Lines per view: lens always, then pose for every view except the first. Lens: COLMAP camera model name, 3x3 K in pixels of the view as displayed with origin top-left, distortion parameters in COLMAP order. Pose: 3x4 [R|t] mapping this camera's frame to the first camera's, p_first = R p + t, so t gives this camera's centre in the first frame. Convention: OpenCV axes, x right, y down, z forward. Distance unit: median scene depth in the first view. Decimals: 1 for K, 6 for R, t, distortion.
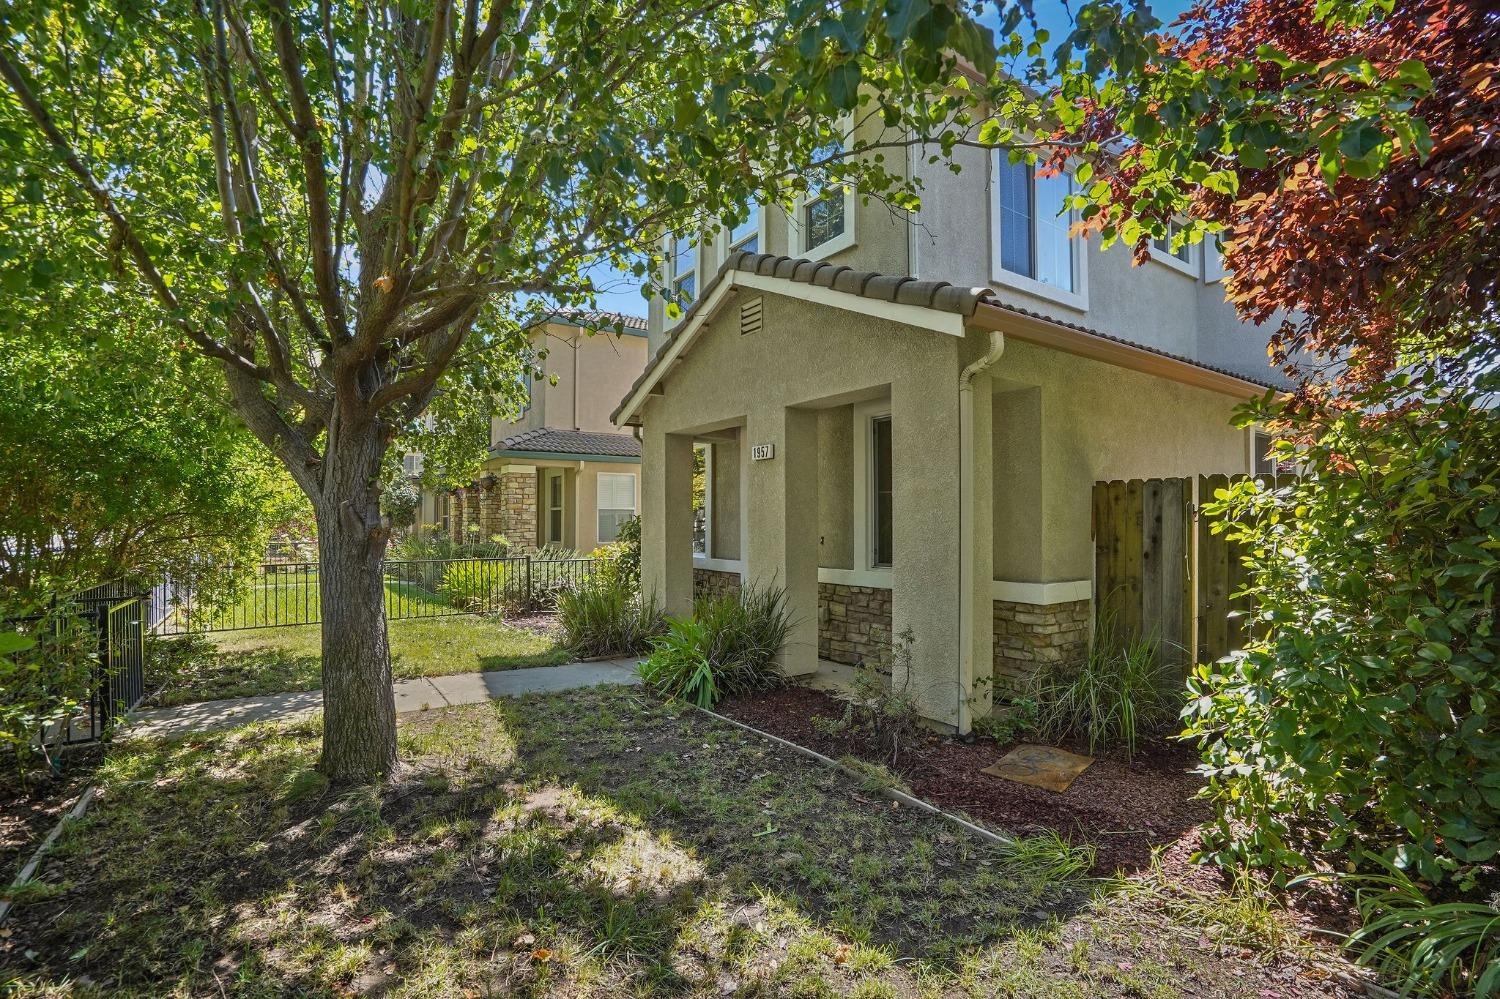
lens RADIAL K [[678.5, 0, 748.7], [0, 678.5, 518.6], [0, 0, 1]] dist [-0.000886, -0.000022]
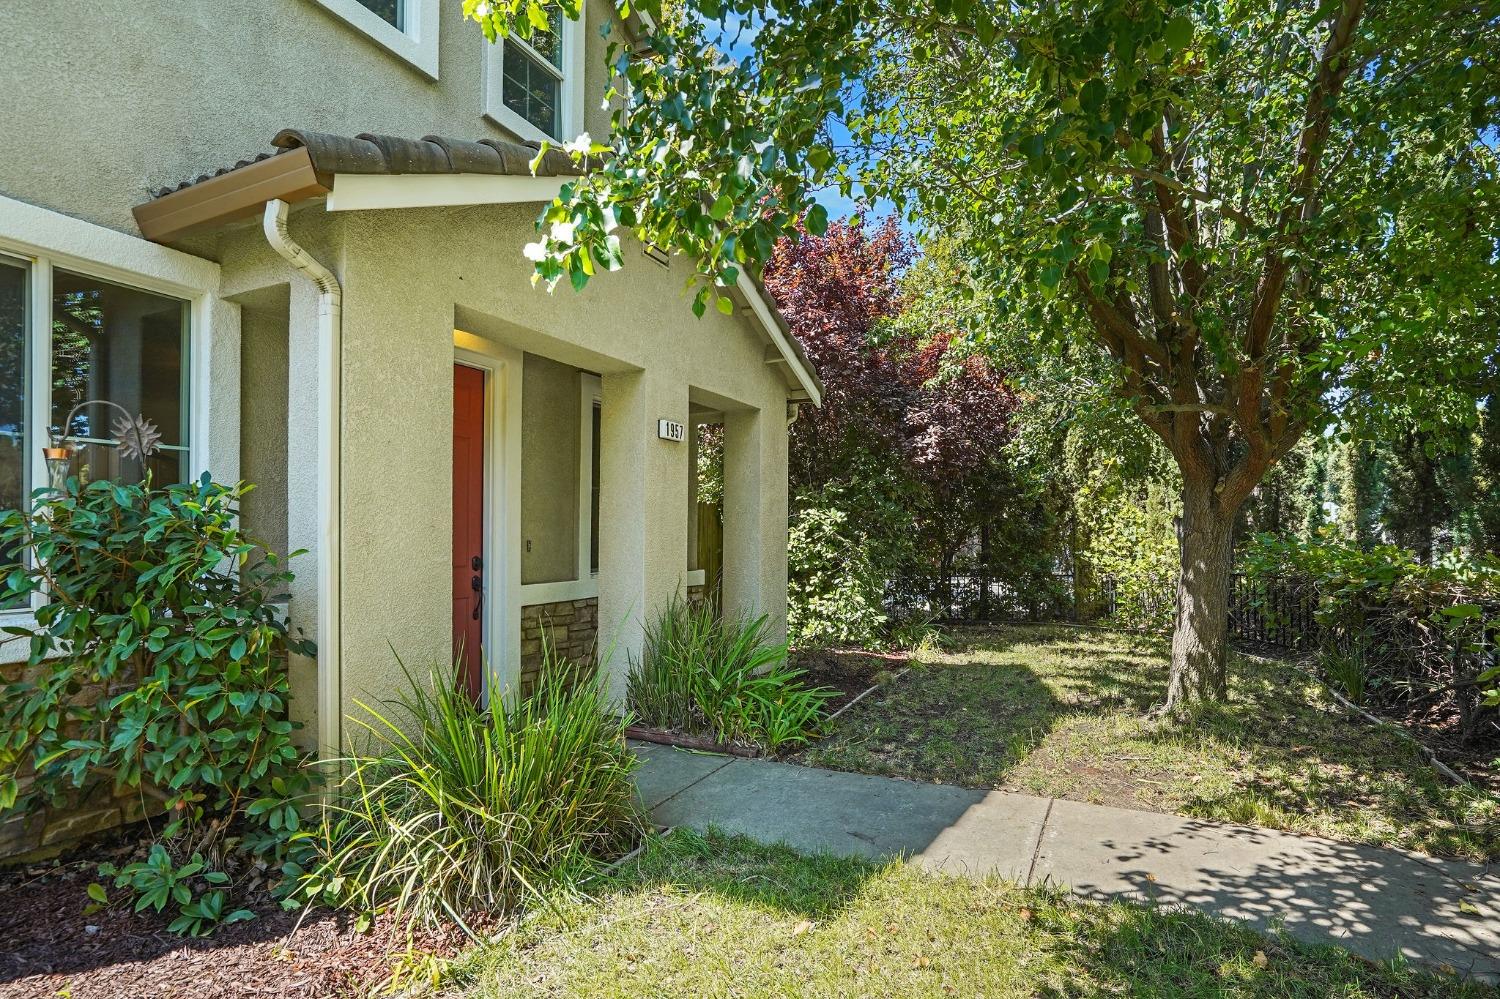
lens RADIAL K [[763.2, 0, 746.8], [0, 763.2, 535.1], [0, 0, 1]] dist [0.000380, 0.010428]
pose [[-0.510275, -0.001414, 0.860010, -0.783913], [-0.005172, 0.999986, -0.001425, 0.023035], [-0.859996, -0.005175, -0.510275, 1.389595]]
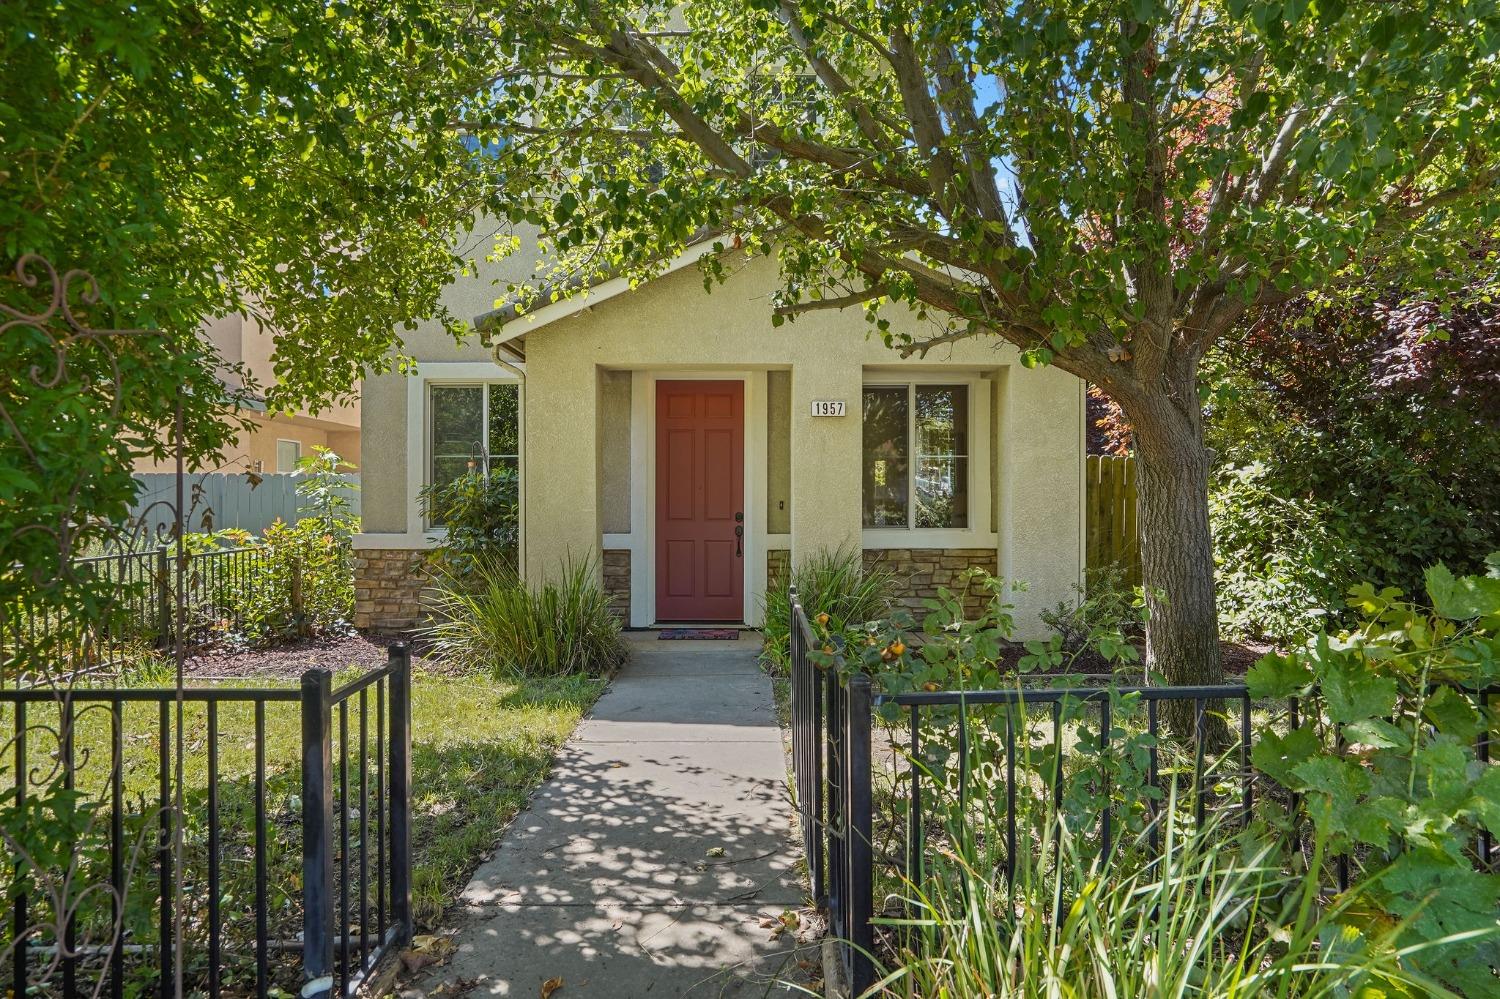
lens RADIAL K [[796.9, 0, 750.0], [0, 796.9, 499.5], [0, 0, 1]] dist [0.000616, 0.000048]
pose [[0.540887, 0.000327, 0.841095, -0.967652], [-0.001838, 0.999998, 0.000793, 0.026038], [-0.841094, -0.001975, 0.540886, 0.507114]]
